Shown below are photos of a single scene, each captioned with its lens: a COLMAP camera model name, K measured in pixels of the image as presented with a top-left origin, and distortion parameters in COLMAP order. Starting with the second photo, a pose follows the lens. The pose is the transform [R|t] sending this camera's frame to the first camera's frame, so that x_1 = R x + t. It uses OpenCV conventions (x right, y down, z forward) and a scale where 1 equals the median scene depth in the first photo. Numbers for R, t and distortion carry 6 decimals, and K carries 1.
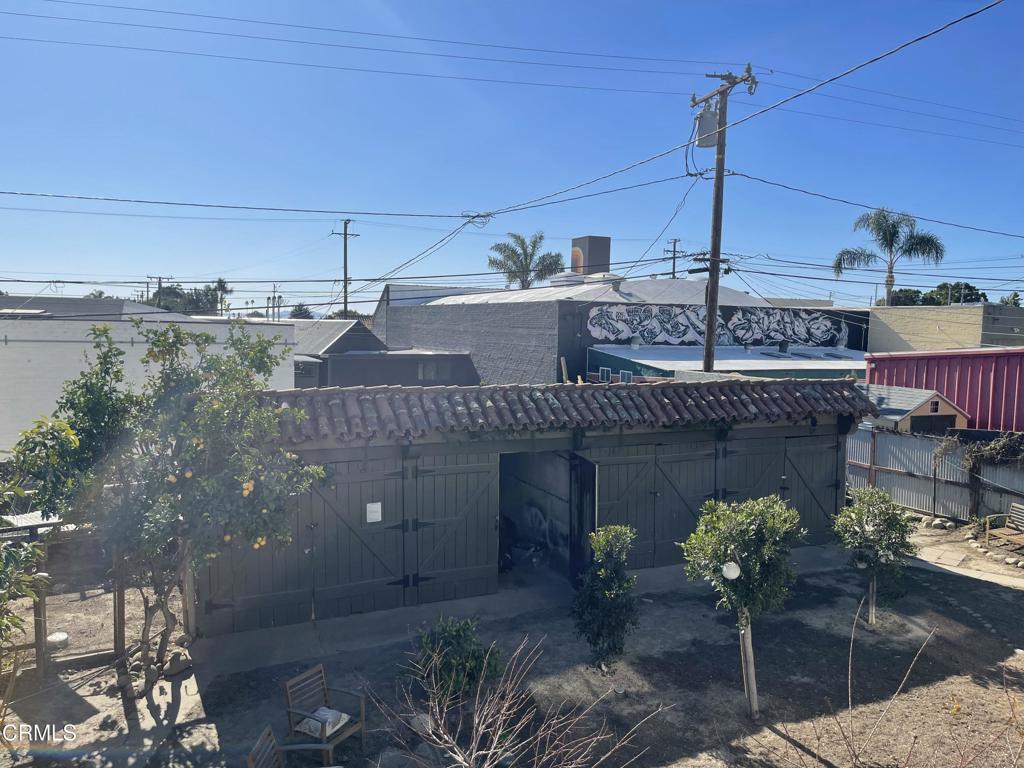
lens RADIAL K [[772.2, 0, 512.0], [0, 772.2, 384.0], [0, 0, 1]] dist [0.076202, -0.088198]
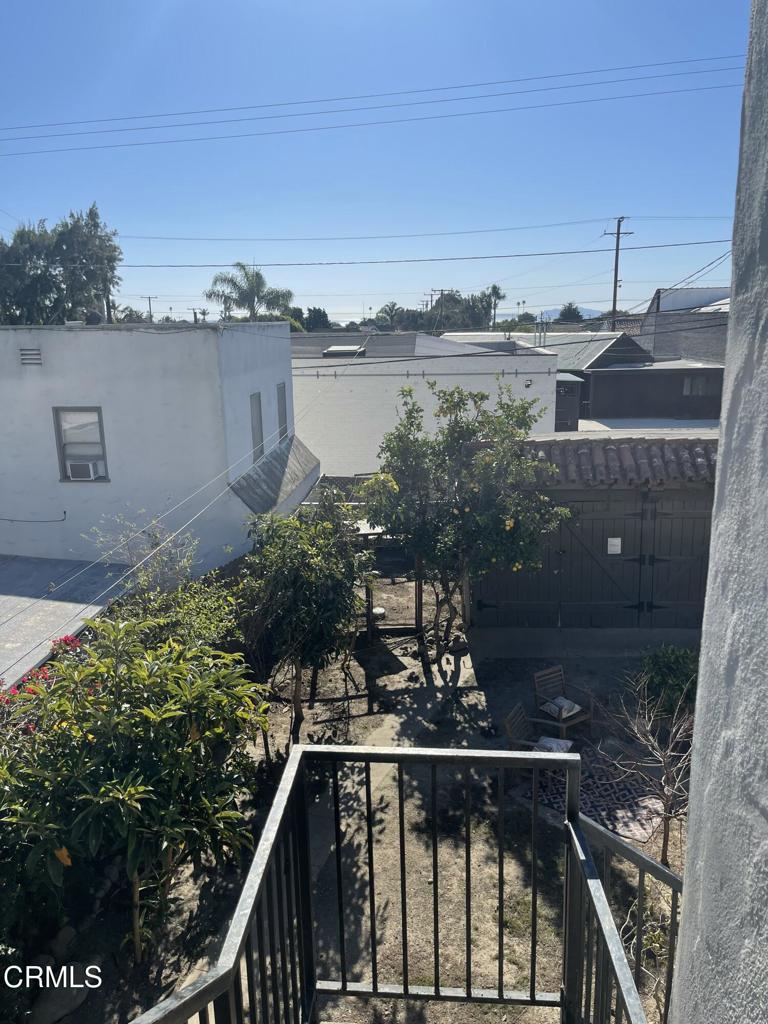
lens RADIAL K [[772.2, 0, 384.0], [0, 772.2, 512.0], [0, 0, 1]] dist [0.076202, -0.088198]
pose [[0.879765, 0.076237, -0.469256, 0.066494], [0.002366, 0.986344, 0.164681, -0.084112], [0.475402, -0.145991, 0.867571, -0.177778]]
